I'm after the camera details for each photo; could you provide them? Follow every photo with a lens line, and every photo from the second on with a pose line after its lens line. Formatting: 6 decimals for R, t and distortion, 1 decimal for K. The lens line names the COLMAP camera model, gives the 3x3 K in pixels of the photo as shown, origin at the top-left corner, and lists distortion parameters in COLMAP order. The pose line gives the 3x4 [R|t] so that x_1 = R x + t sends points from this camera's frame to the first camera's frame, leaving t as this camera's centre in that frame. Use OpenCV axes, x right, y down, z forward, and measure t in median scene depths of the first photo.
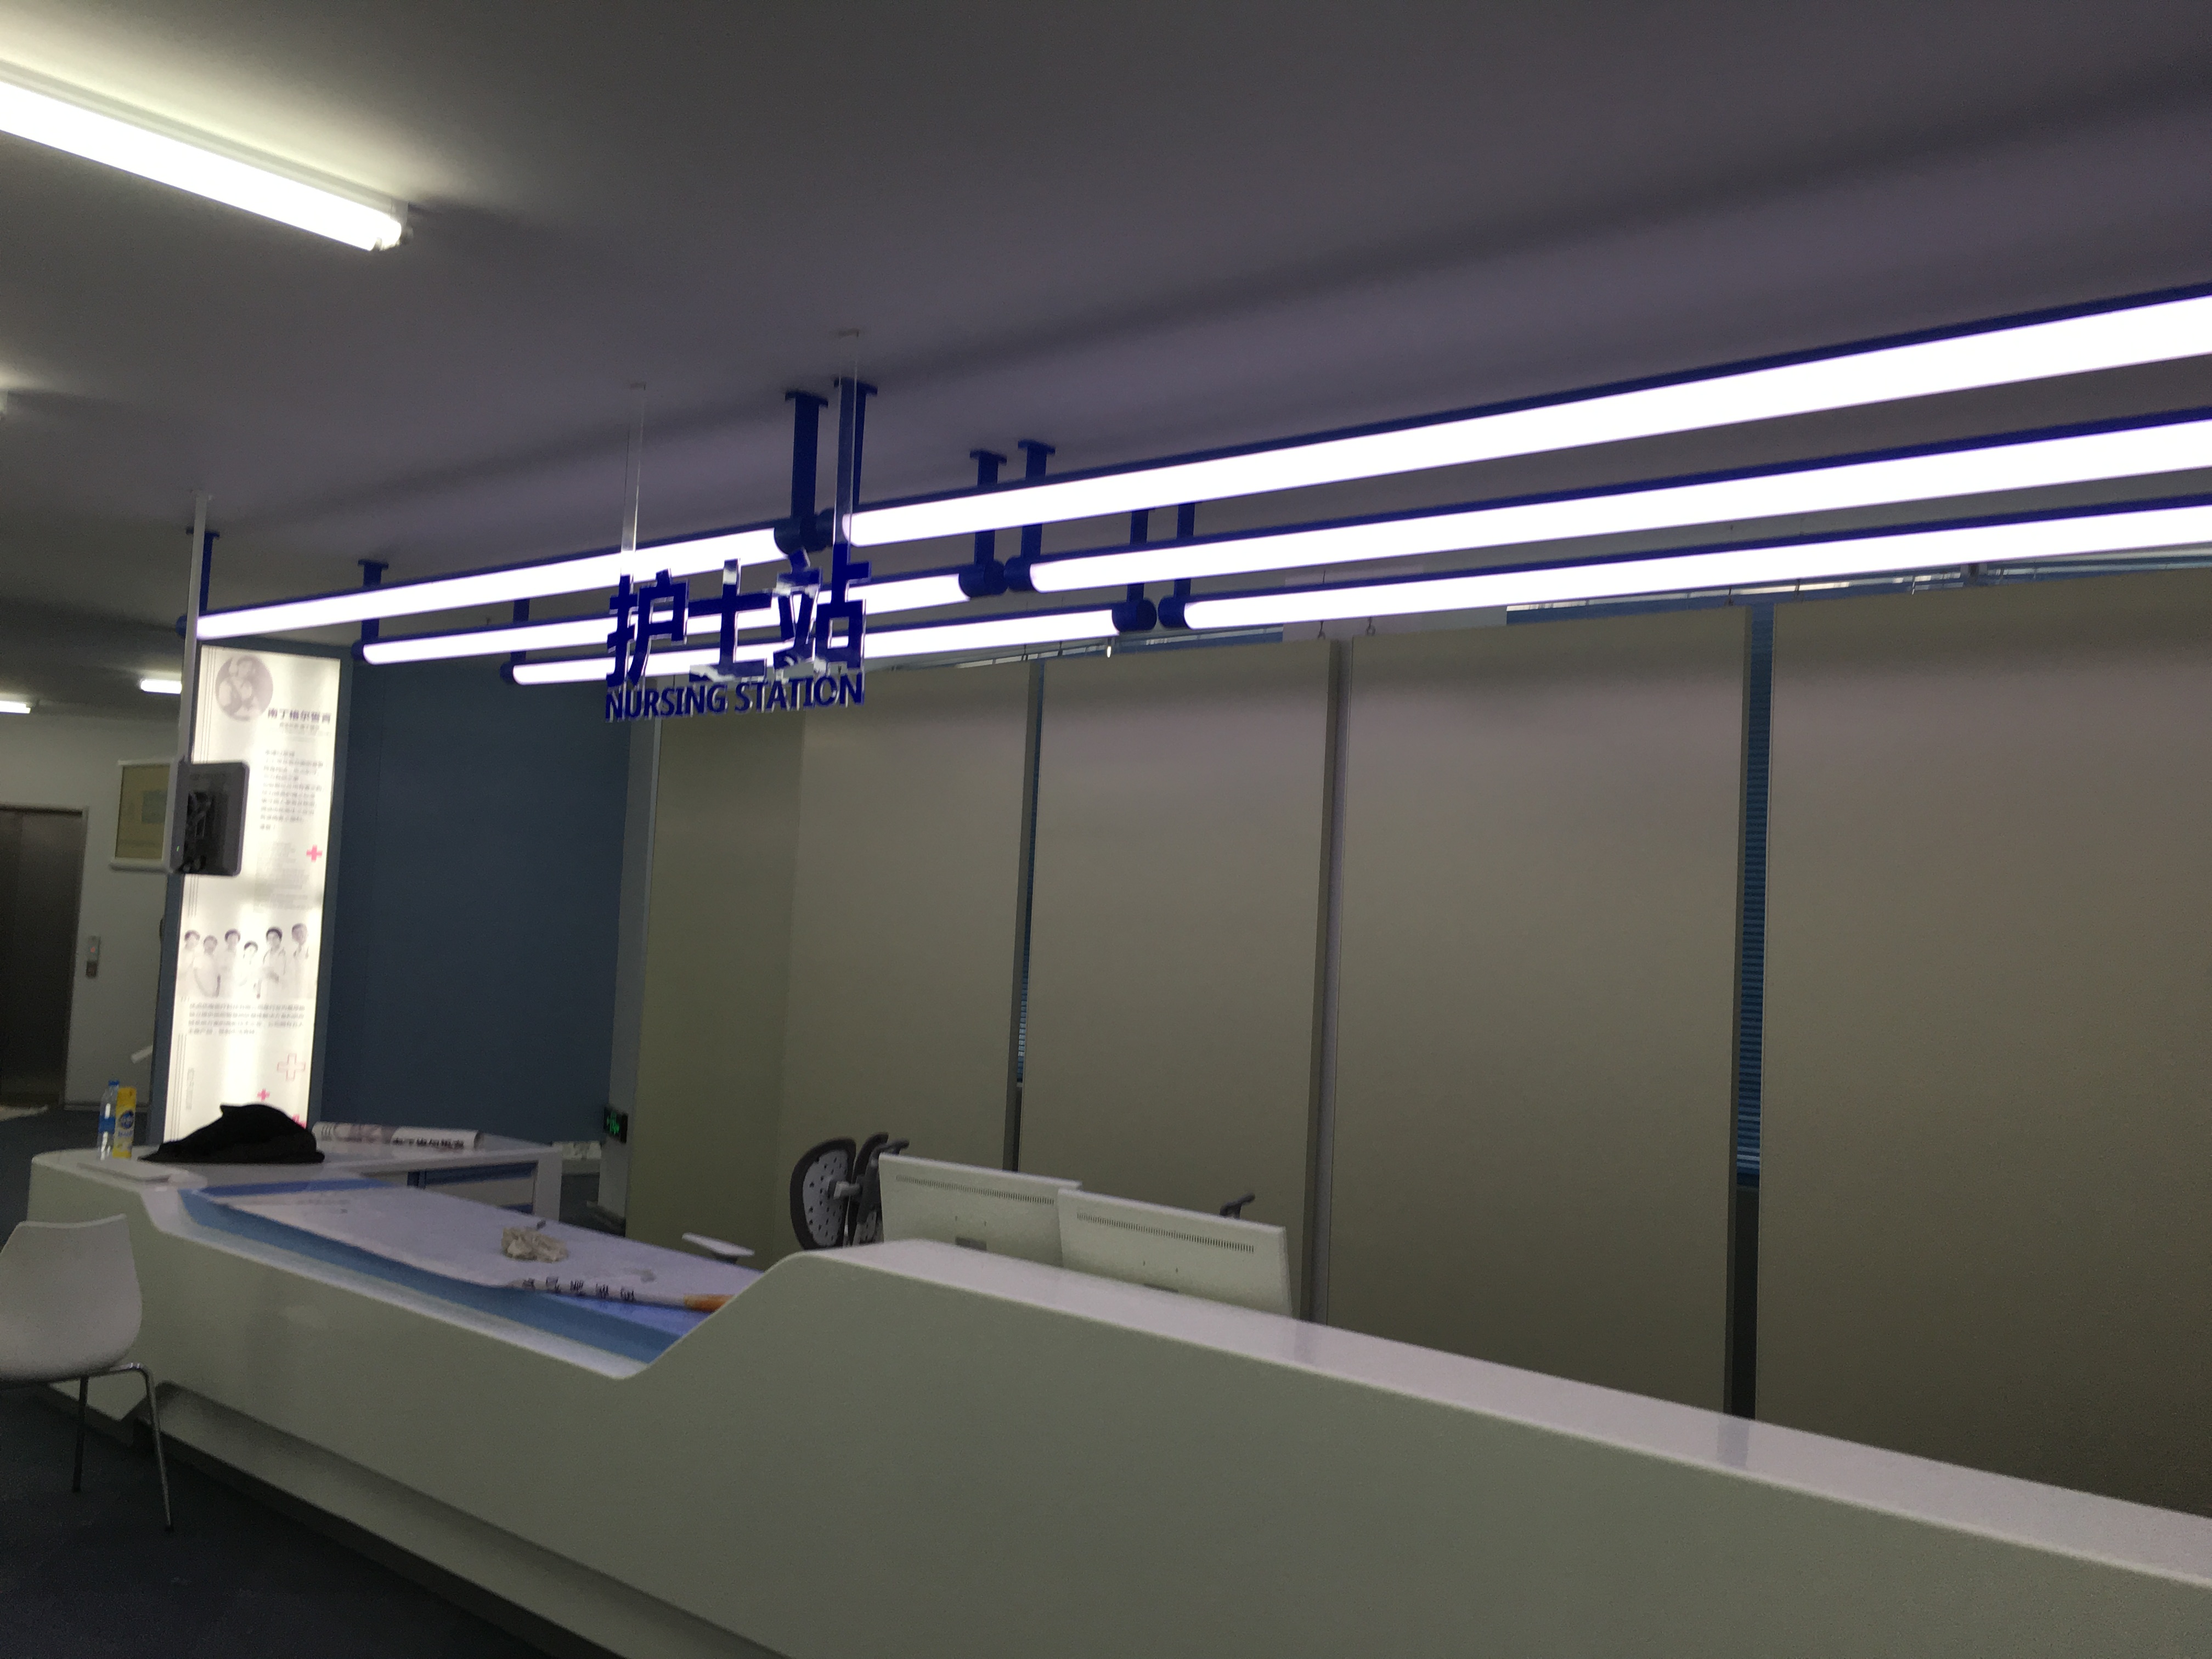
lens RADIAL K [[1906.1, 0, 1106.0], [0, 1906.1, 829.5], [0, 0, 1]] dist [0.008884, 0.011022]
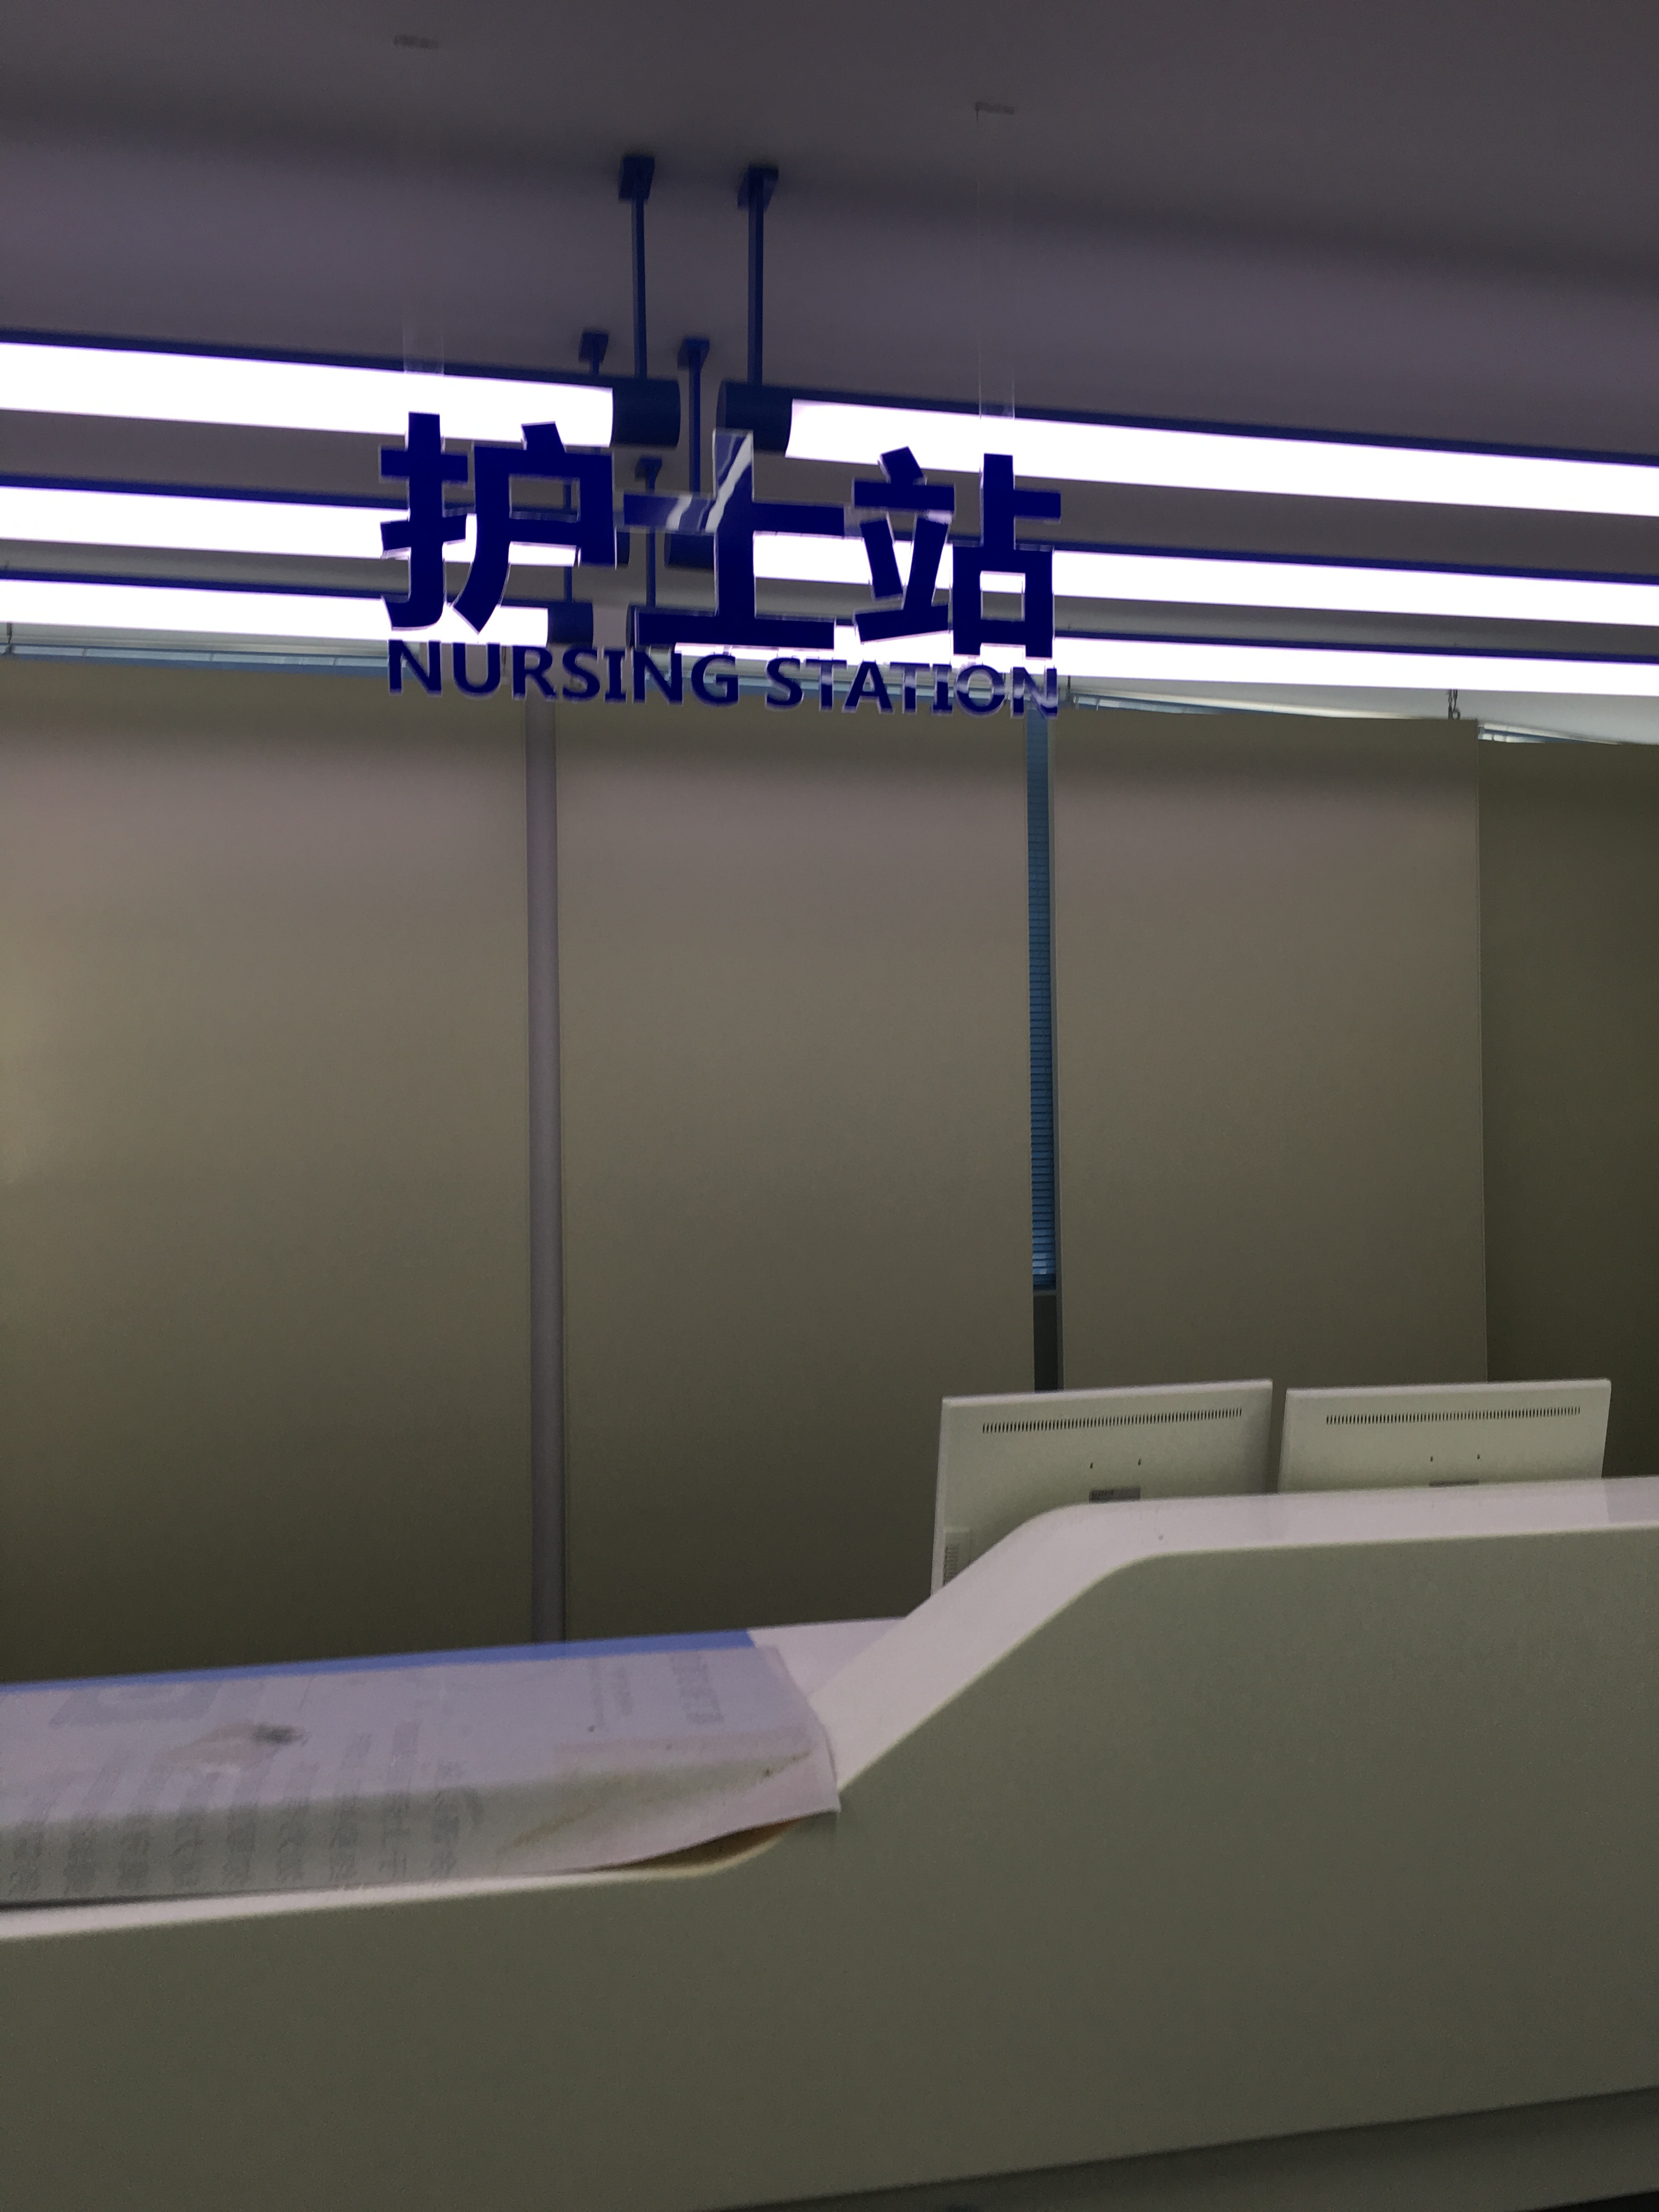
lens RADIAL K [[1906.1, 0, 875.4], [0, 1906.1, 1113.7], [0, 0, 1]] dist [0.008884, 0.011022]
pose [[0.597120, -0.063151, 0.799663, -0.608323], [-0.005108, 0.996577, 0.082516, 0.013769], [-0.802136, -0.053357, 0.594753, 0.577059]]
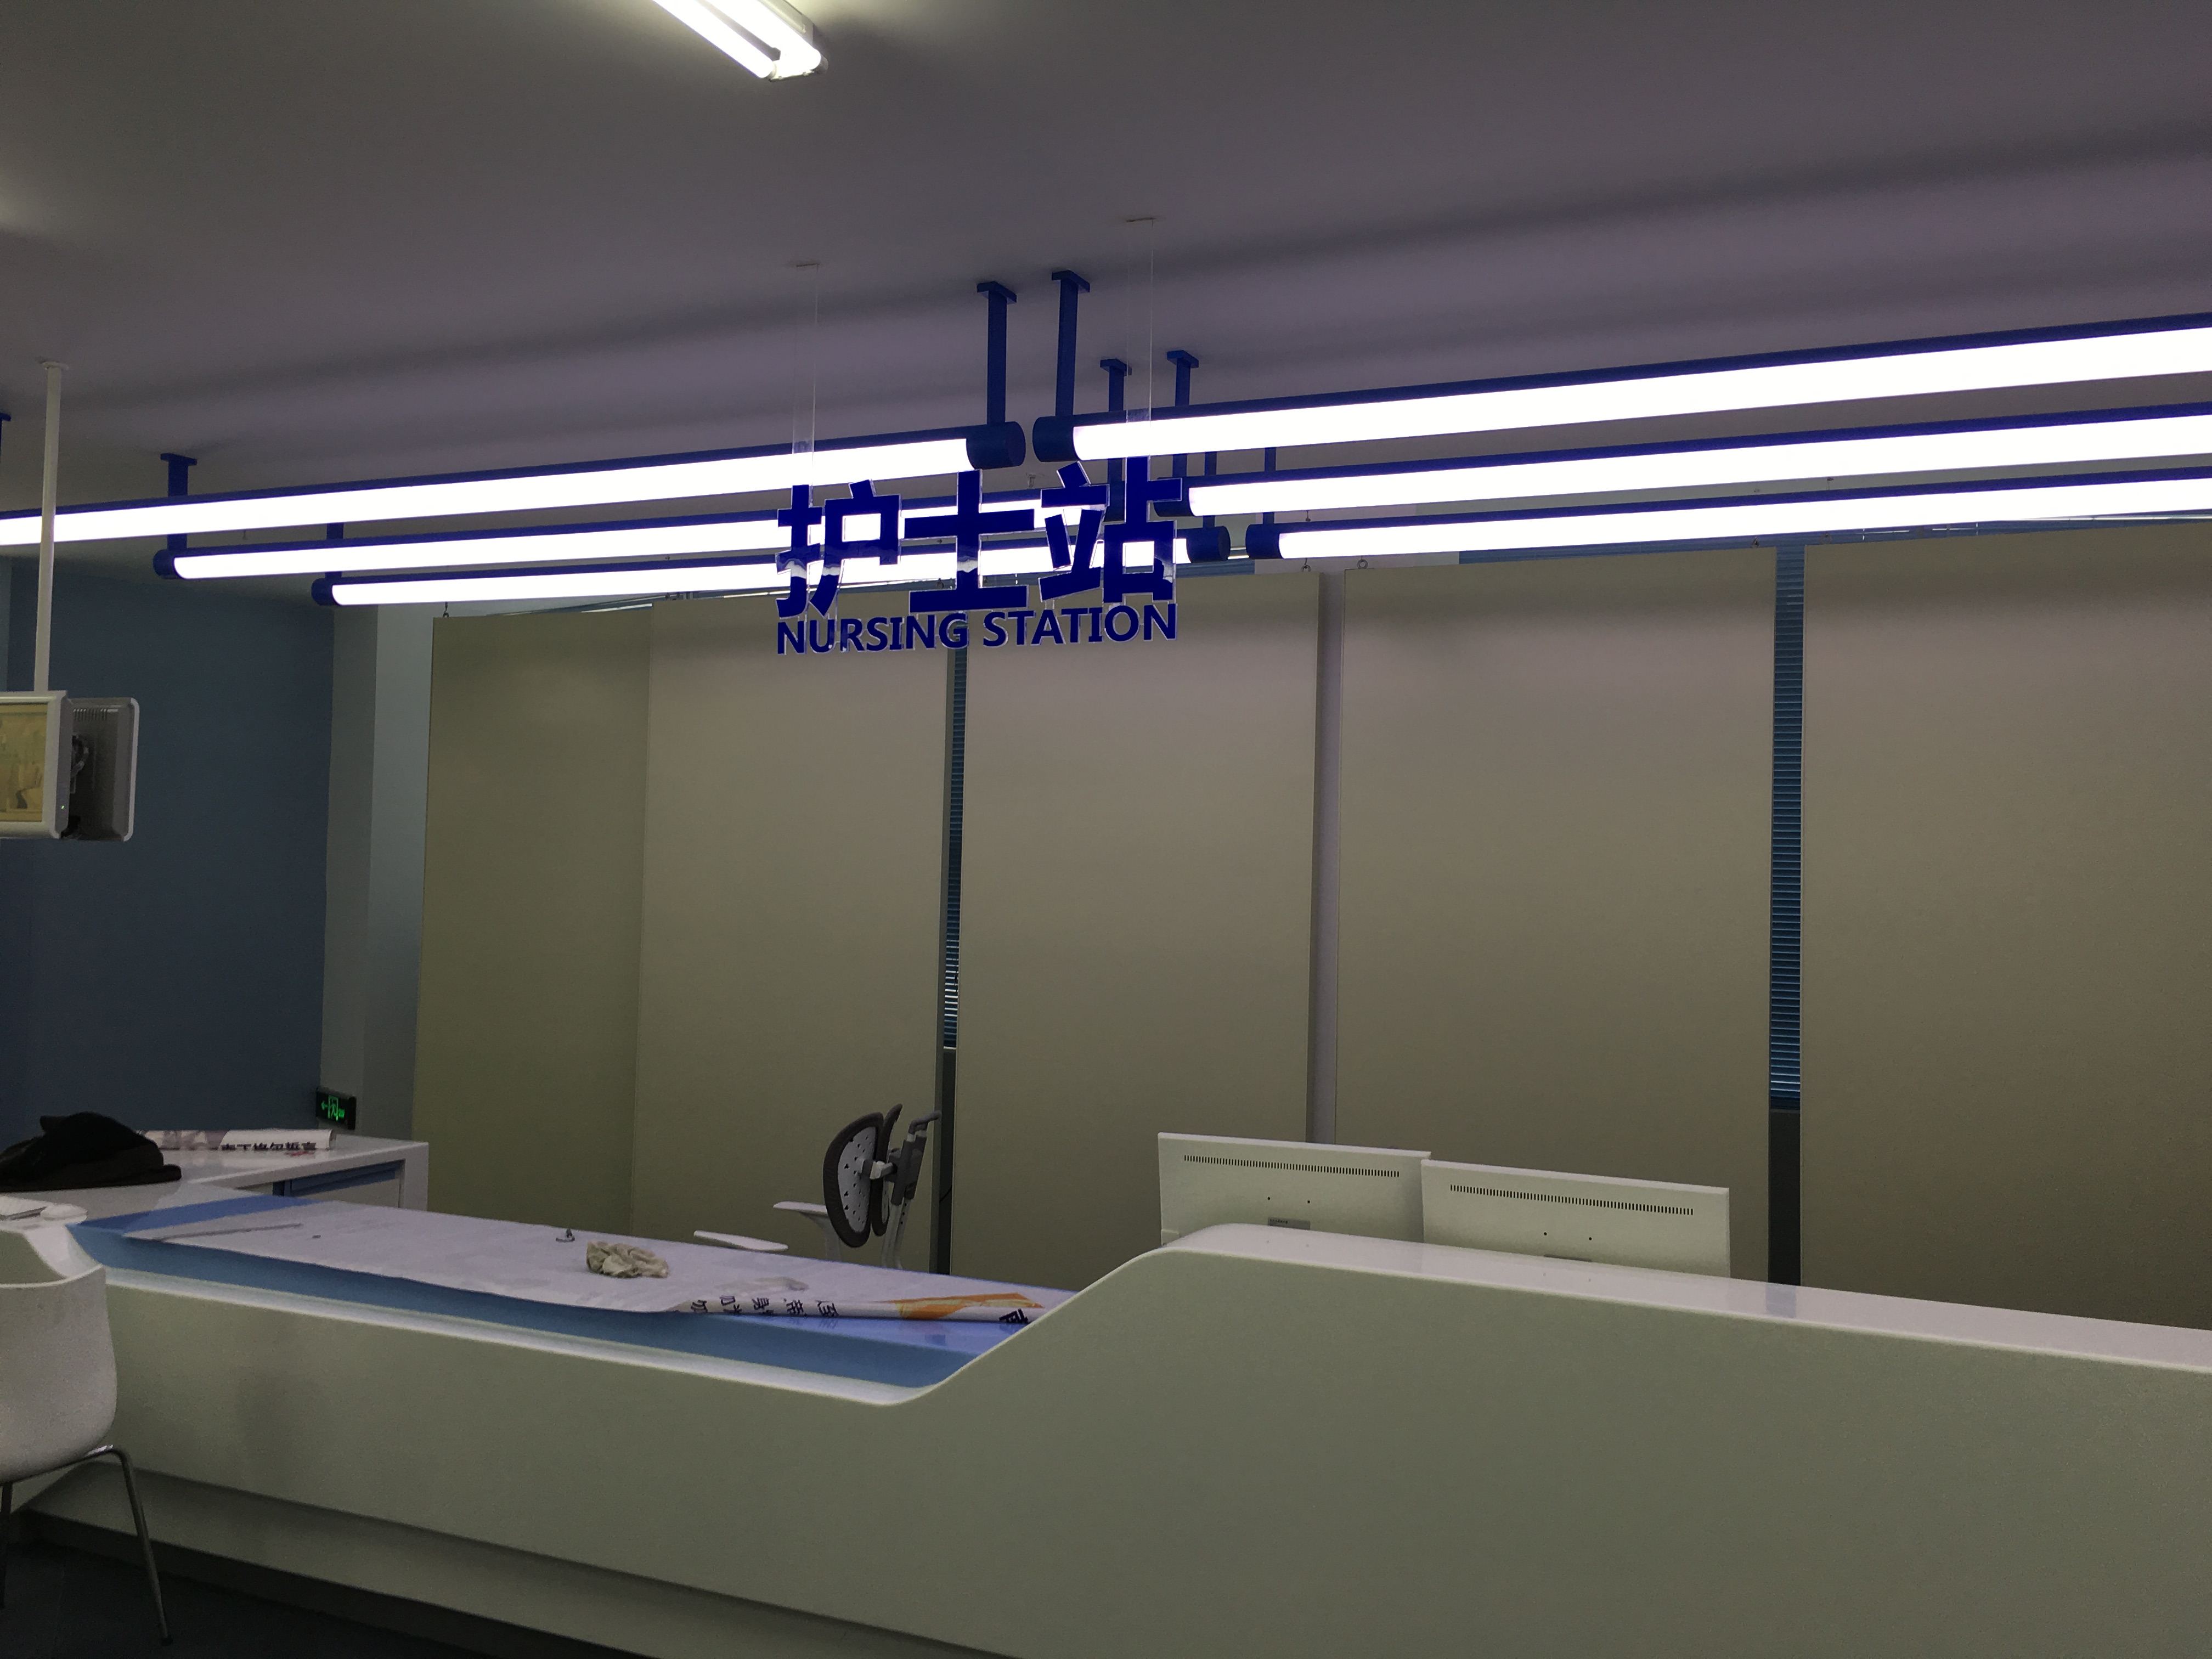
lens RADIAL K [[1927.7, 0, 1106.0], [0, 1927.7, 829.5], [0, 0, 1]] dist [0.030074, -0.002567]
pose [[0.962344, -0.019003, 0.271169, -0.358562], [0.009388, 0.999282, 0.036713, -0.008322], [-0.271672, -0.032785, 0.961831, 0.113424]]
